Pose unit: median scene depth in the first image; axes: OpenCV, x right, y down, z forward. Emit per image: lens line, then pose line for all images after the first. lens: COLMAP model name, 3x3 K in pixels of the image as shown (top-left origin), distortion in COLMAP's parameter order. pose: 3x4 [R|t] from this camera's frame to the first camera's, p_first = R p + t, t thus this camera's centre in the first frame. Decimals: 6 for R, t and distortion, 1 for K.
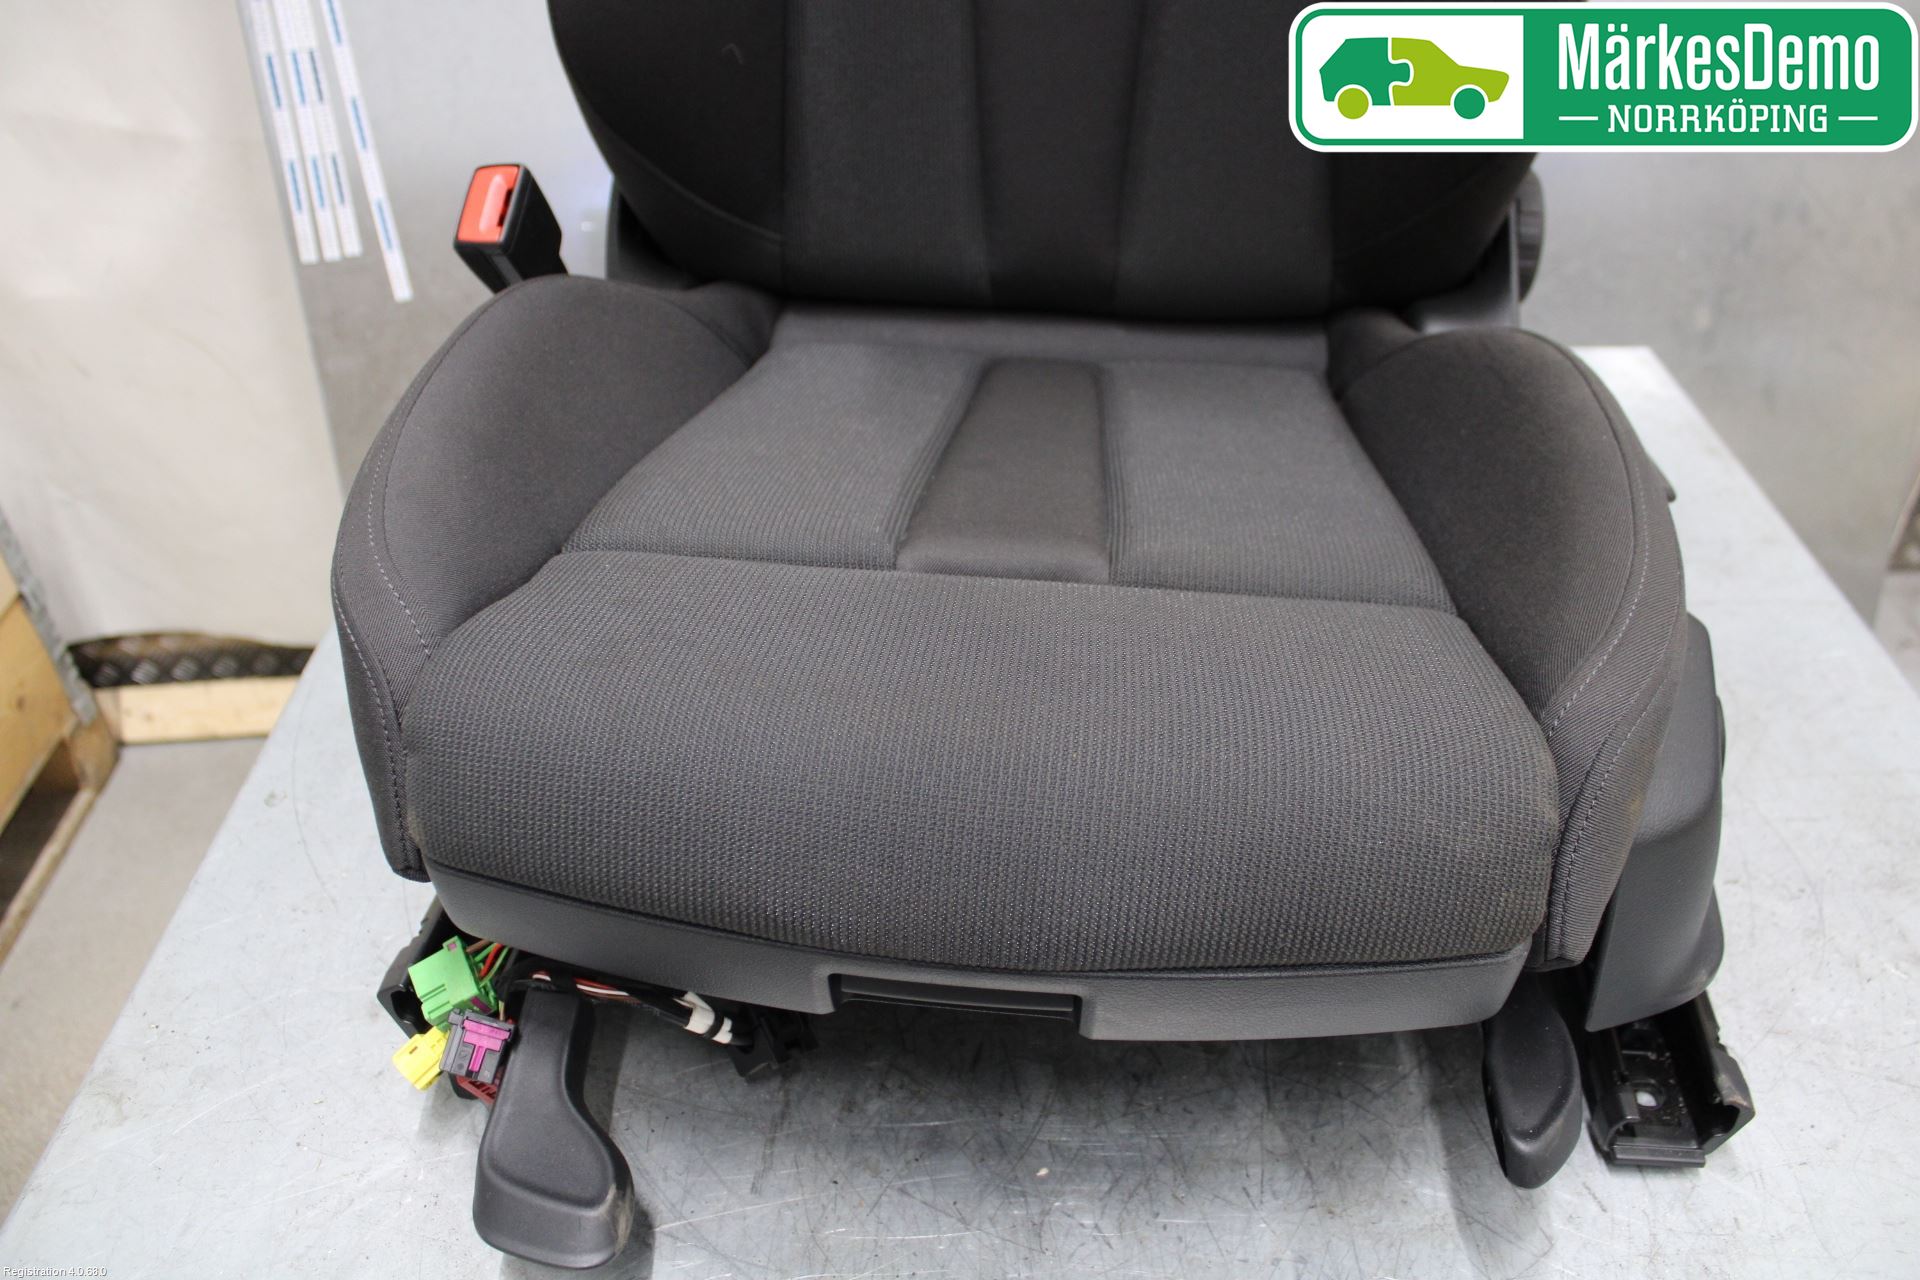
lens RADIAL K [[1568.1, 0, 972.0], [0, 1568.1, 644.2], [0, 0, 1]] dist [-0.157295, 0.115751]
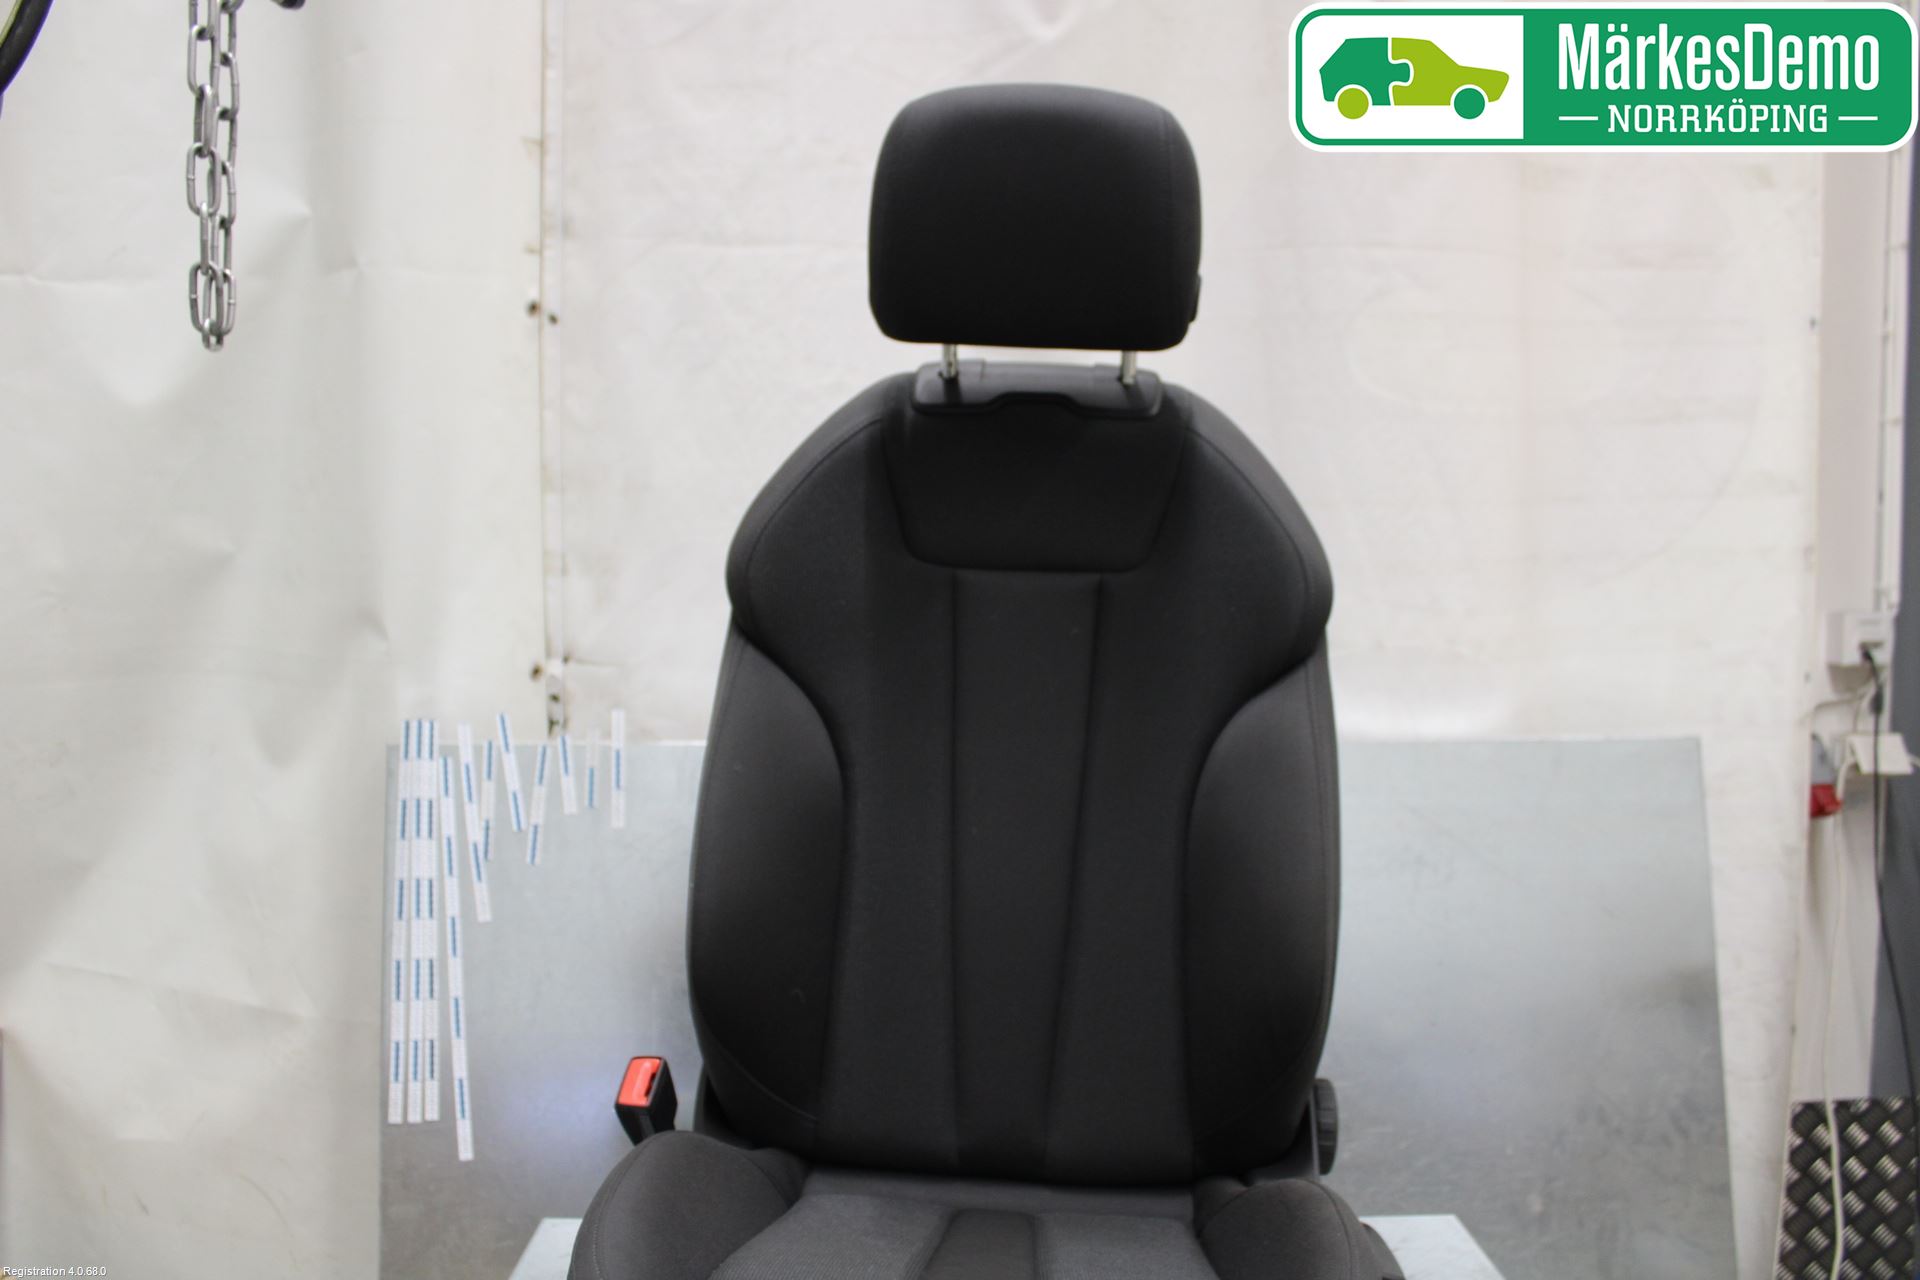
lens RADIAL K [[1568.1, 0, 971.6], [0, 1568.1, 631.3], [0, 0, 1]] dist [-0.157295, 0.115751]
pose [[0.998838, 0.039089, 0.028204, -0.021614], [-0.016936, 0.832406, -0.553908, 0.095025], [-0.045129, 0.552786, 0.832100, -0.281236]]
